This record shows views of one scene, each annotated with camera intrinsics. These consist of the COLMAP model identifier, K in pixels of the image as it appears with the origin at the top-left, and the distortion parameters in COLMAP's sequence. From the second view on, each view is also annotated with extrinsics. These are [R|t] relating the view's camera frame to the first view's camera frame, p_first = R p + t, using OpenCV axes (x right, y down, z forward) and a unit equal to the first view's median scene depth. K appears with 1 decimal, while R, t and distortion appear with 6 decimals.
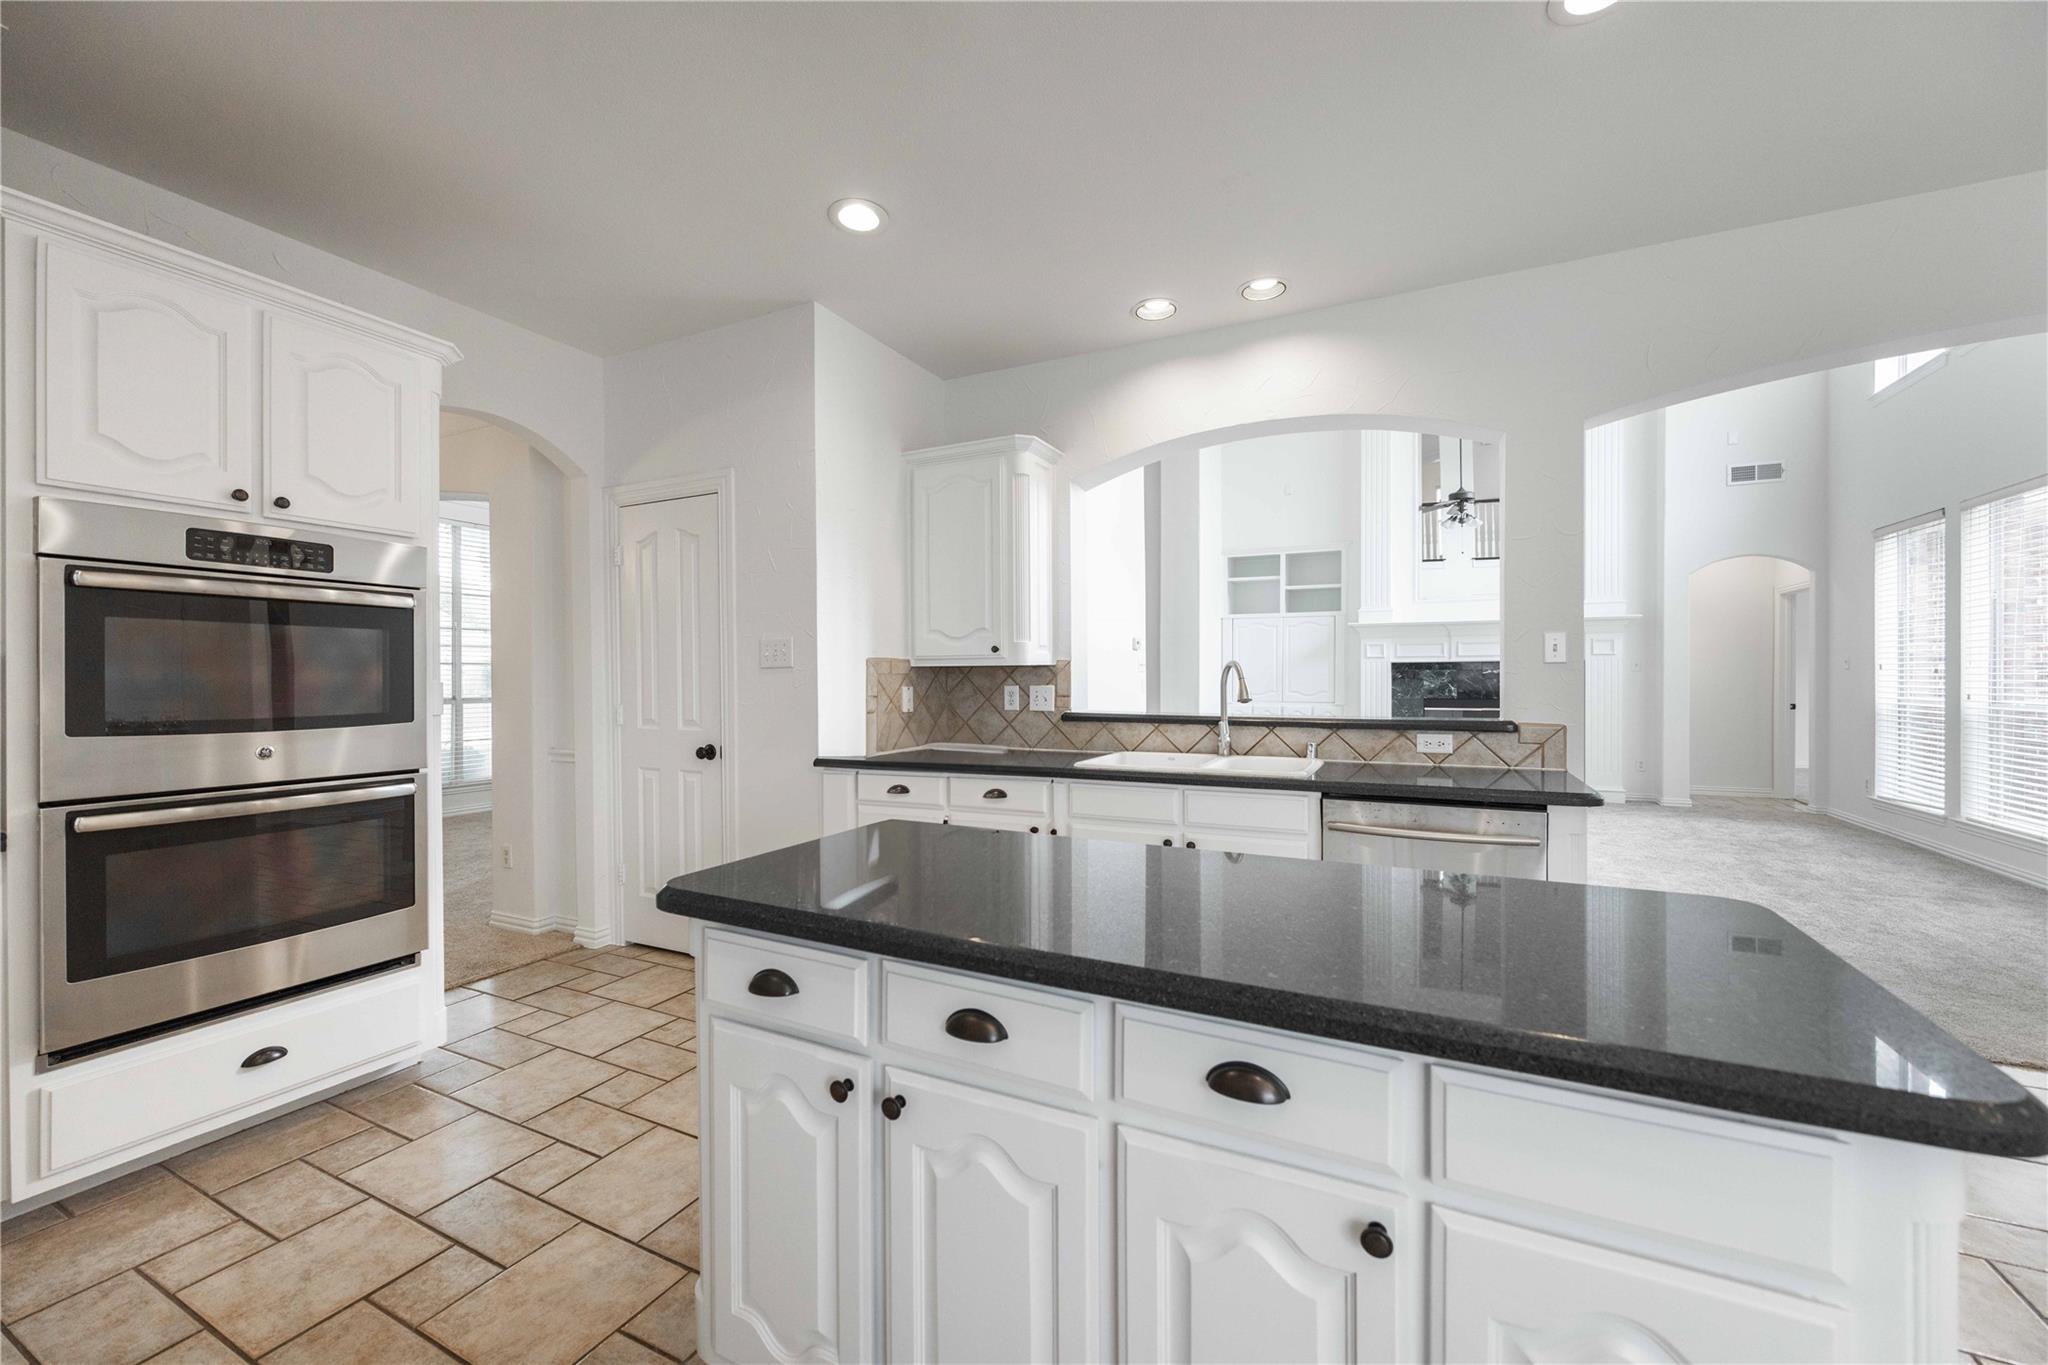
lens RADIAL K [[757.9, 0, 990.1], [0, 757.9, 677.2], [0, 0, 1]] dist [-0.001192, -0.000215]
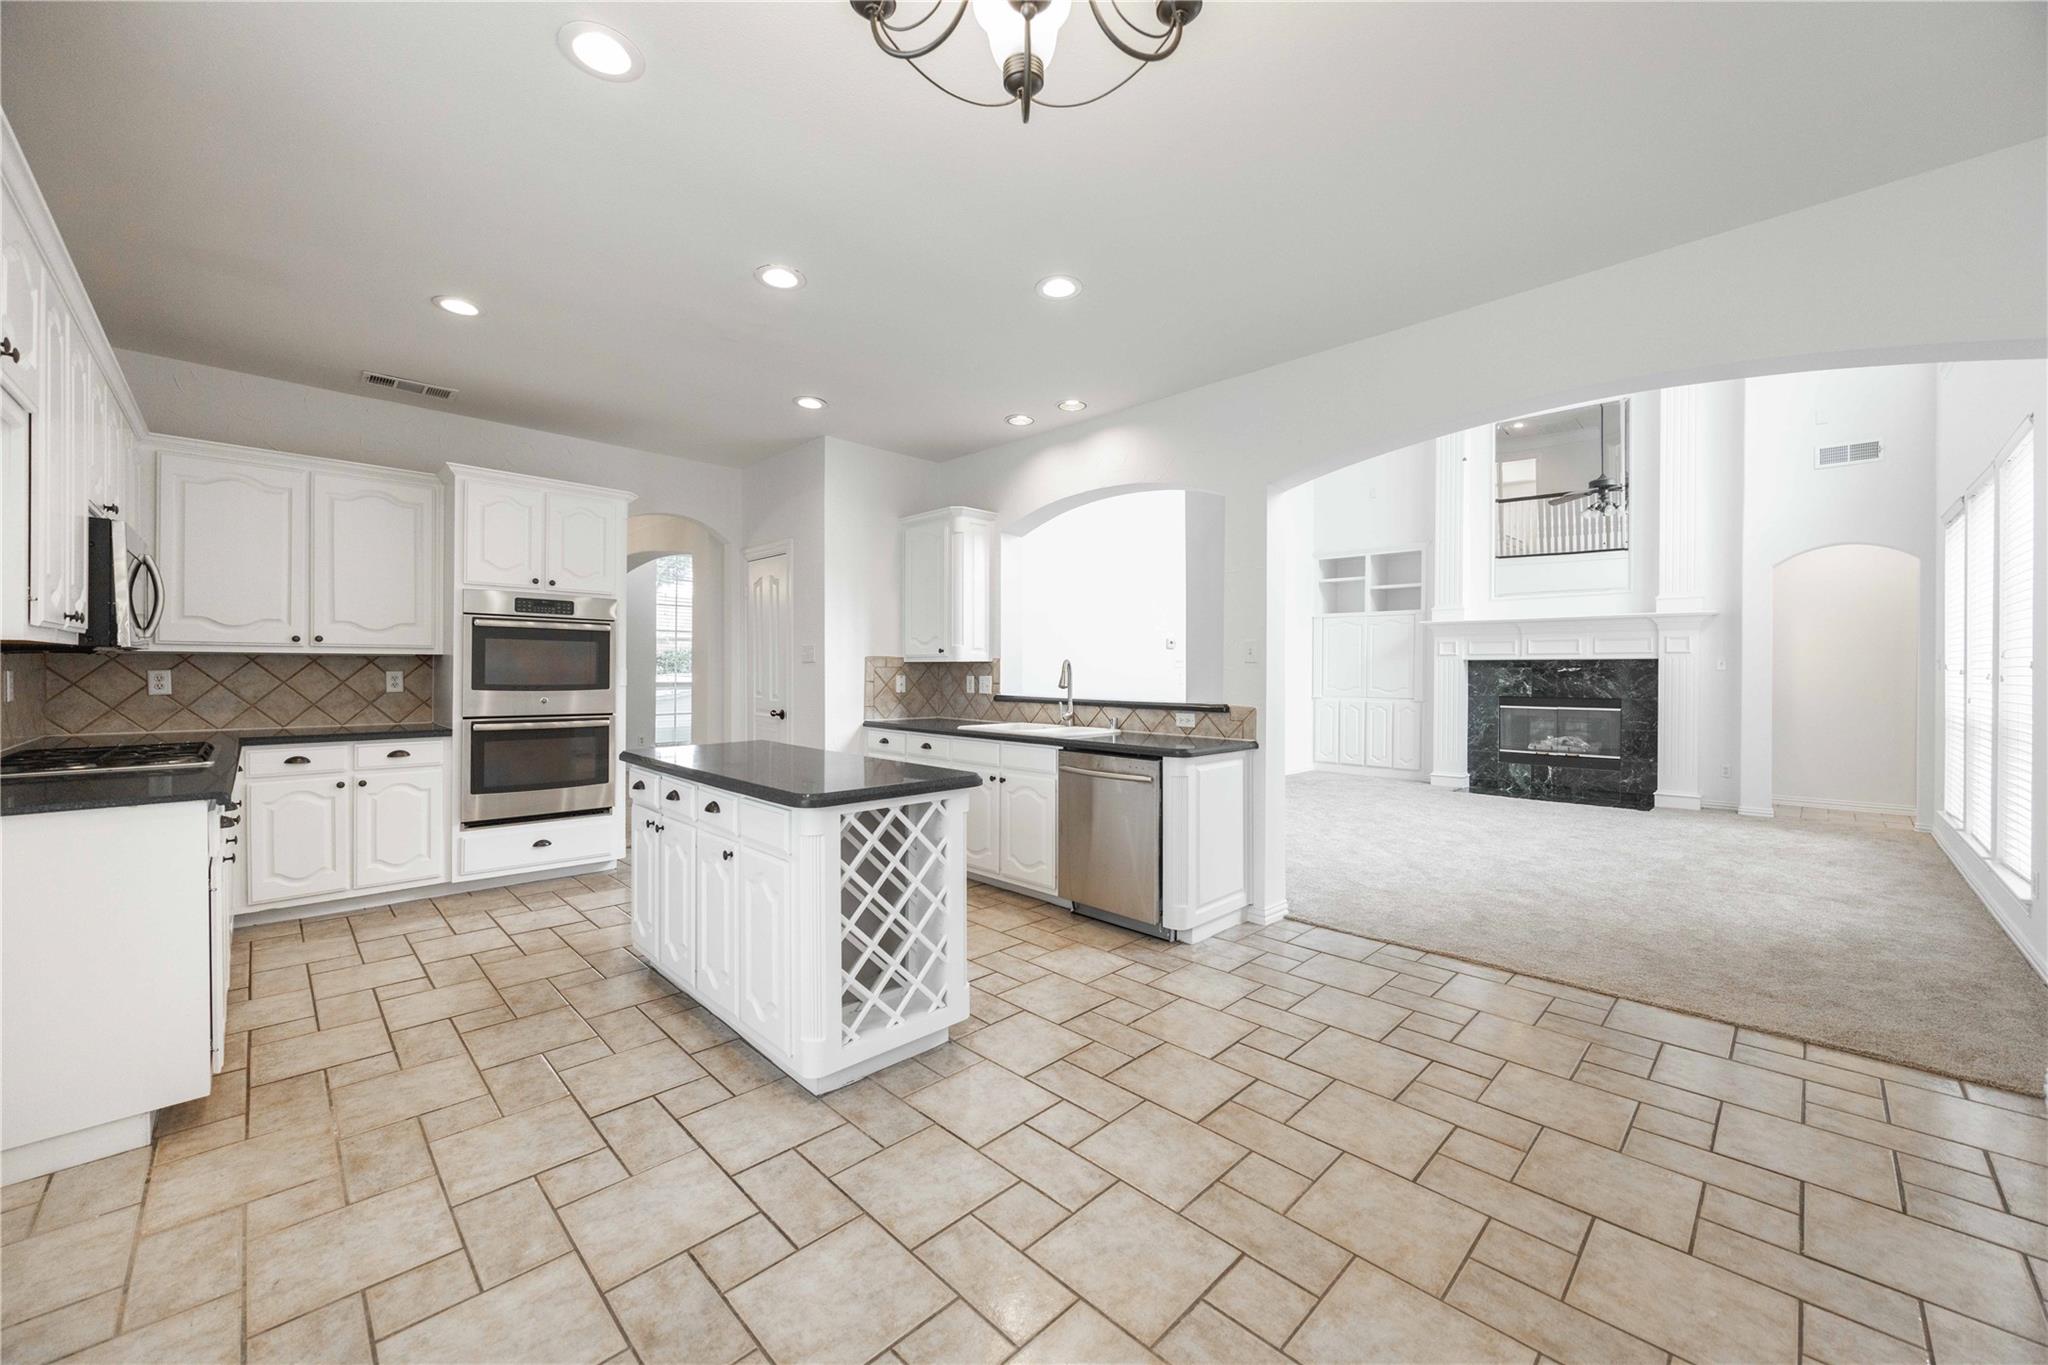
lens RADIAL K [[781.4, 0, 1023.1], [0, 781.4, 671.5], [0, 0, 1]] dist [-0.001427, -0.000195]
pose [[0.938301, 0.010463, -0.345663, 0.684019], [-0.010162, 0.999945, 0.002684, -0.002073], [0.345672, 0.000994, 0.938355, -0.382654]]
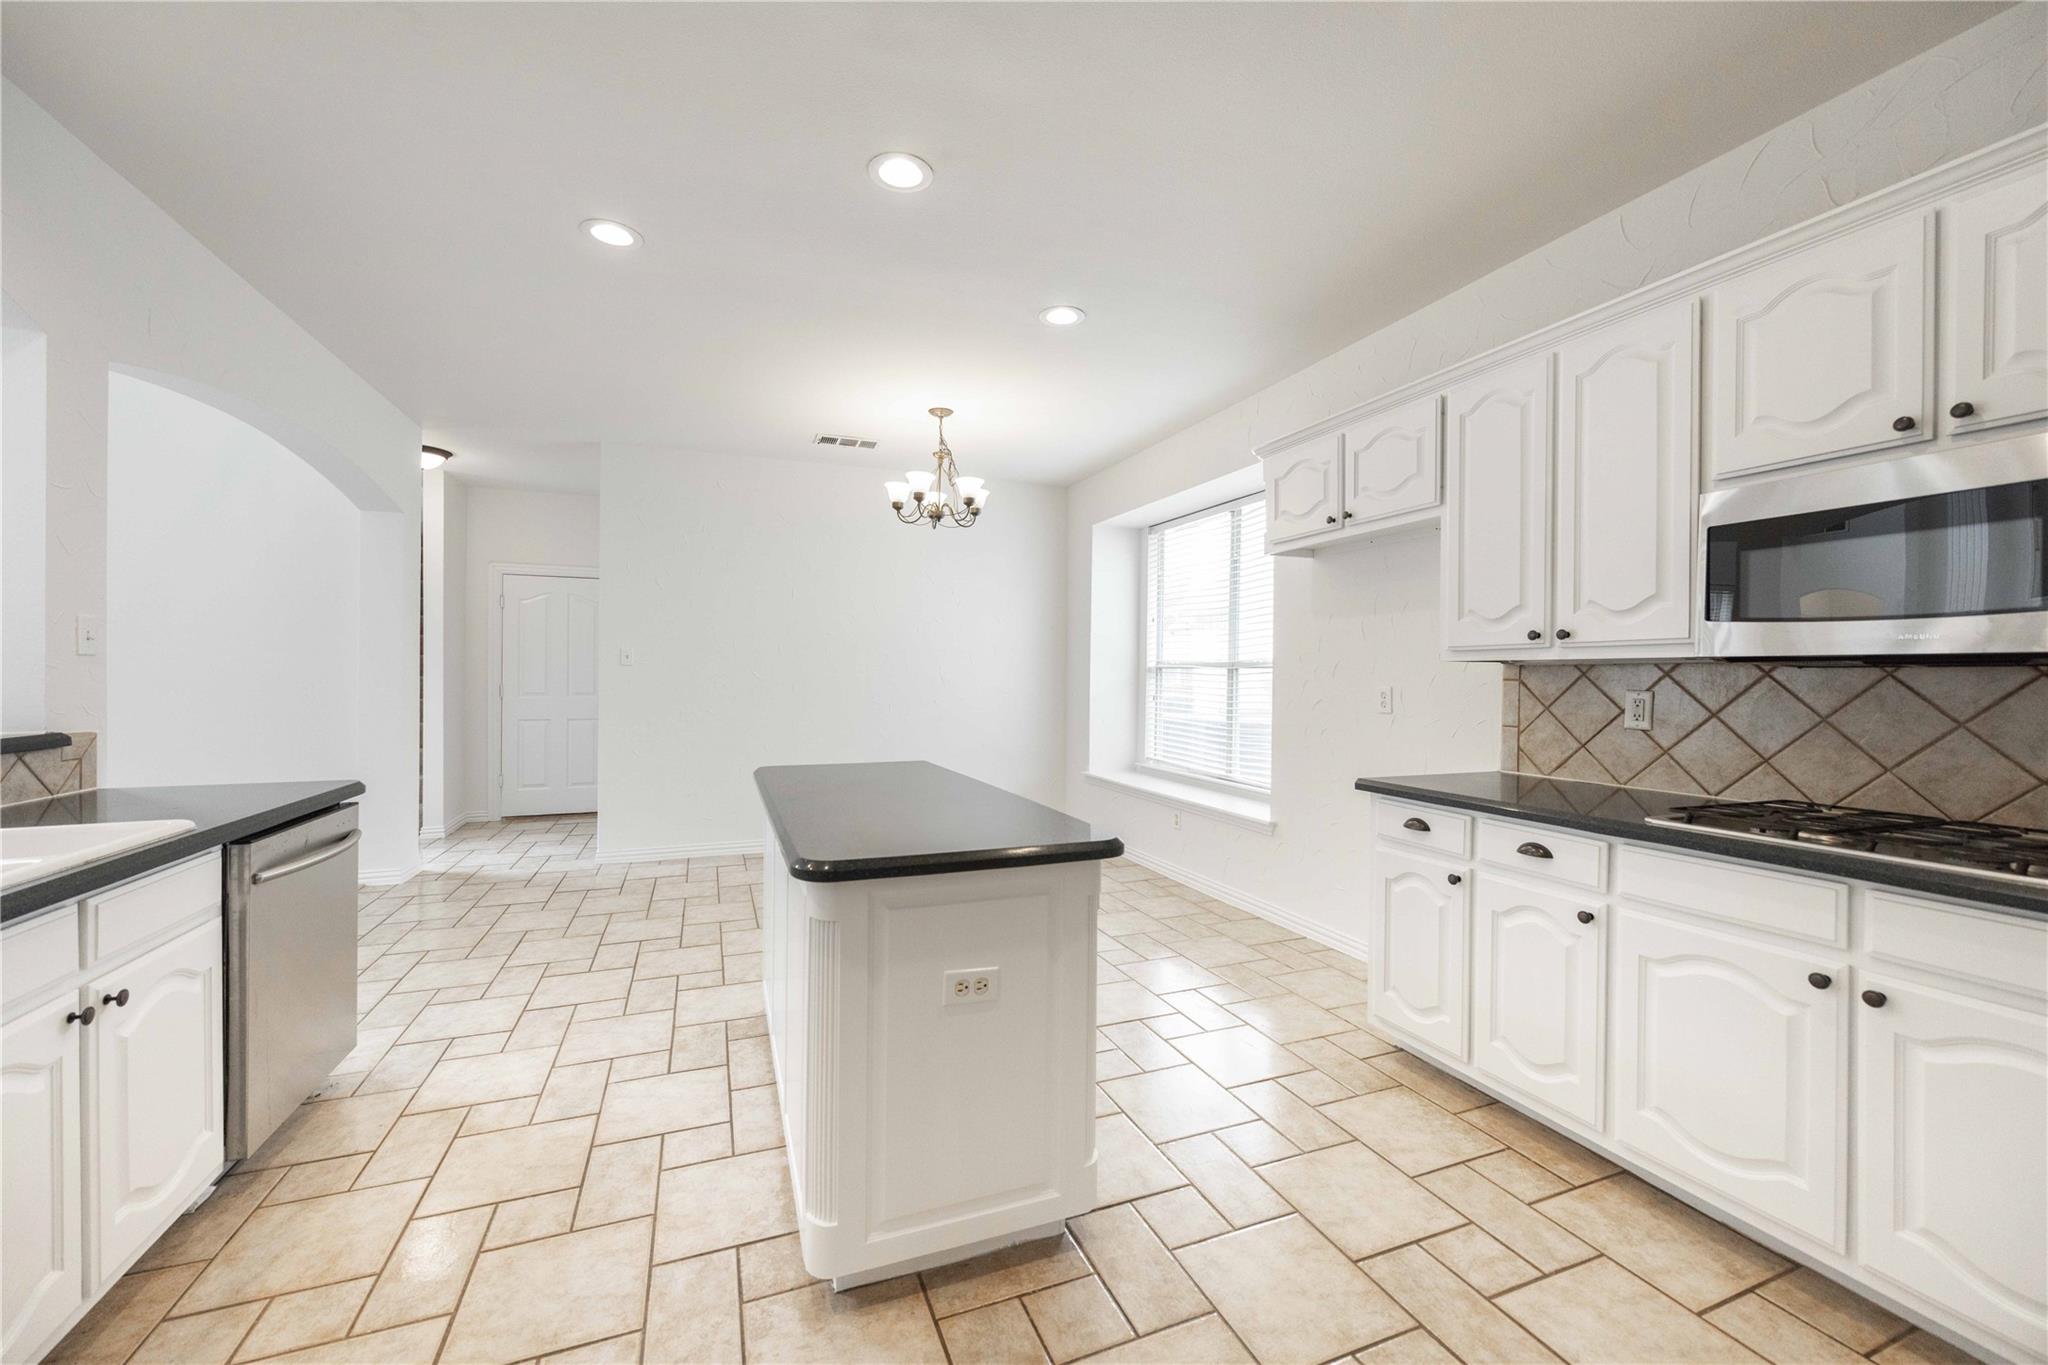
lens RADIAL K [[784.4, 0, 1018.8], [0, 784.4, 682.2], [0, 0, 1]] dist [-0.000301, -0.000076]
pose [[-0.729621, -0.009003, 0.683792, -0.519143], [-0.002988, 0.999946, 0.009978, -0.000352], [-0.683845, 0.005237, -0.729609, 0.862175]]
